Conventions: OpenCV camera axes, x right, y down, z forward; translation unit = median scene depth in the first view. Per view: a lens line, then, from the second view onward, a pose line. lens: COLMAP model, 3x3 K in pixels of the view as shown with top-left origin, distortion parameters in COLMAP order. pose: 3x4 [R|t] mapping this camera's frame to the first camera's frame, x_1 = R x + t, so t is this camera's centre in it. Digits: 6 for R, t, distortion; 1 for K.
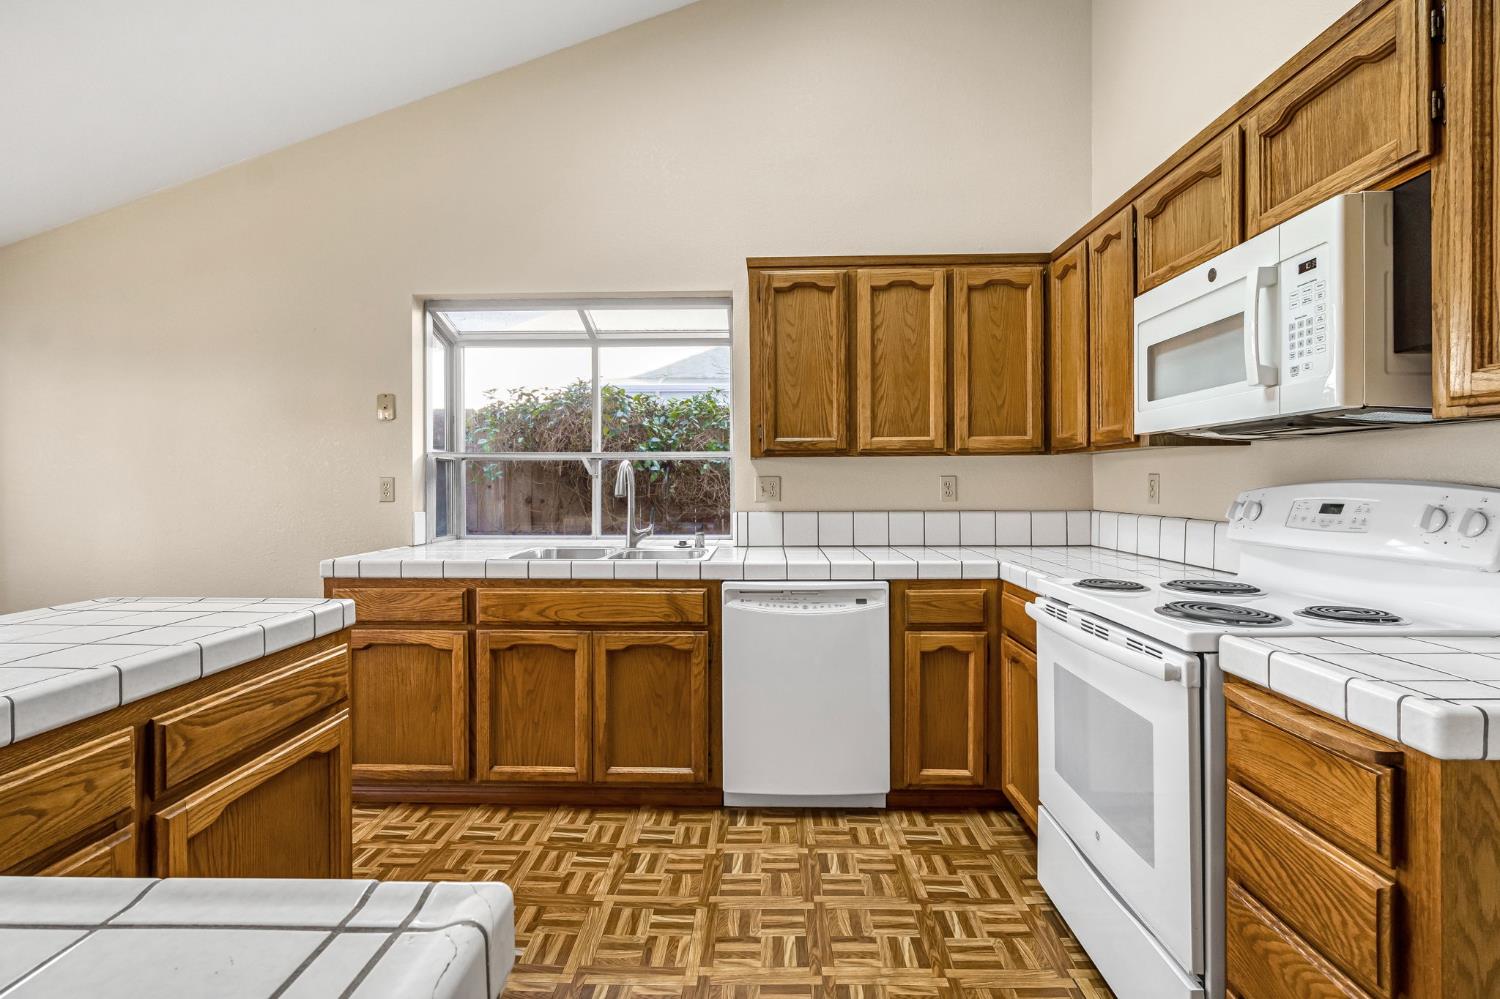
lens RADIAL K [[706.8, 0, 752.8], [0, 706.8, 485.0], [0, 0, 1]] dist [-0.004026, 0.000218]
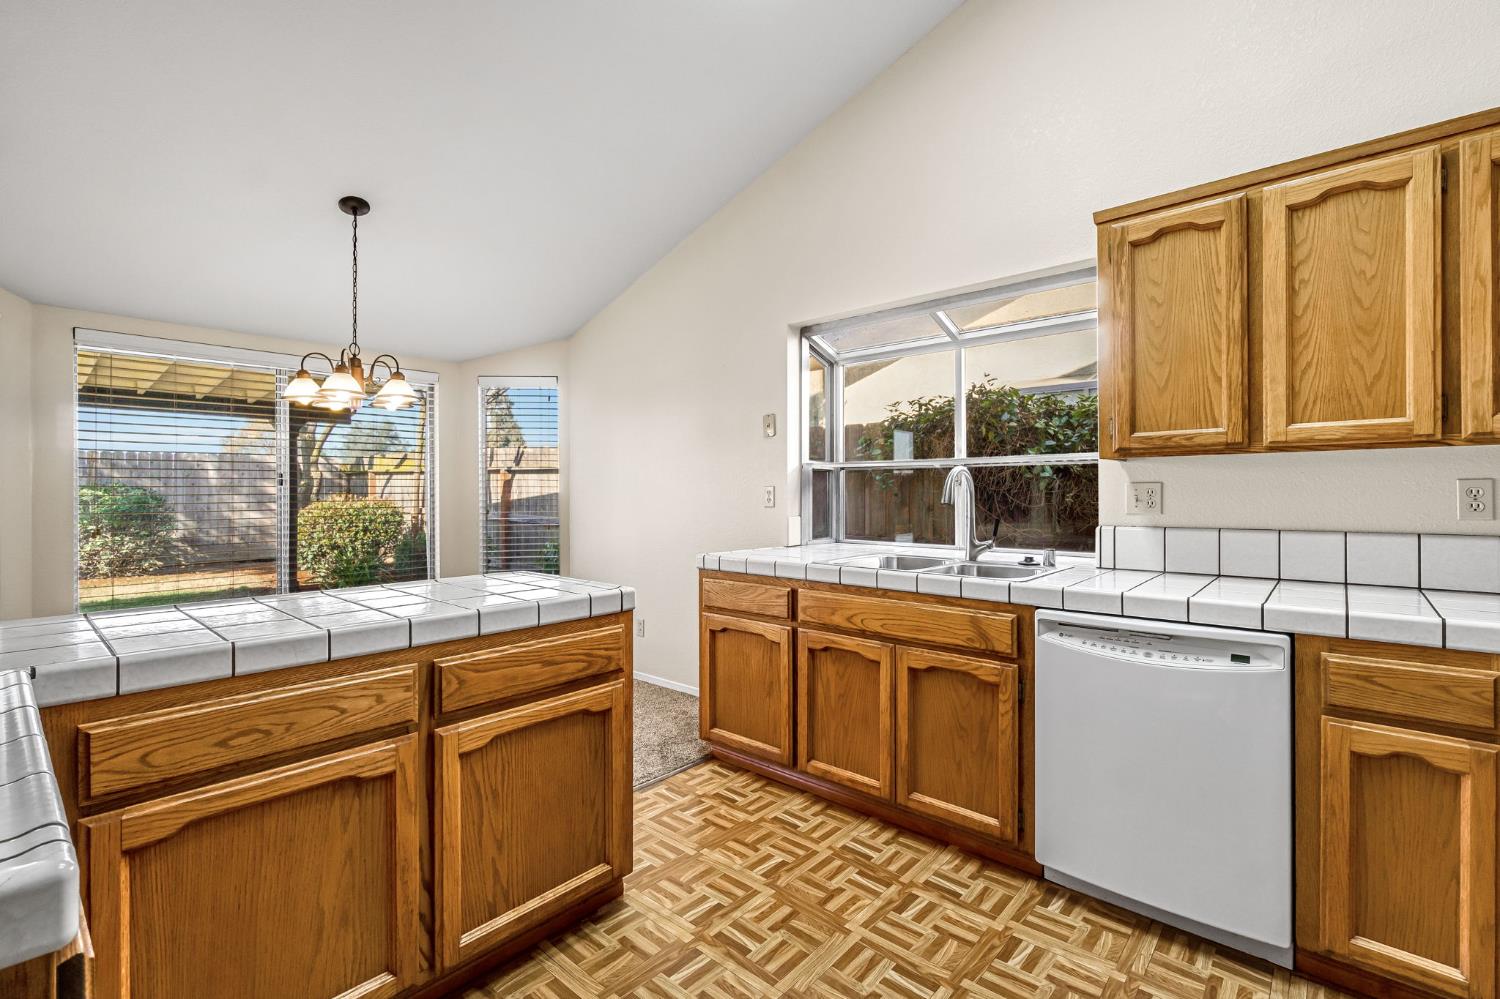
lens RADIAL K [[673.2, 0, 750.0], [0, 673.2, 491.7], [0, 0, 1]] dist [-0.000681, 0.000254]
pose [[0.763817, 0.000488, -0.645432, 0.212921], [-0.002206, 0.999996, -0.001855, 0.001037], [0.645429, 0.002841, 0.763815, 0.175061]]
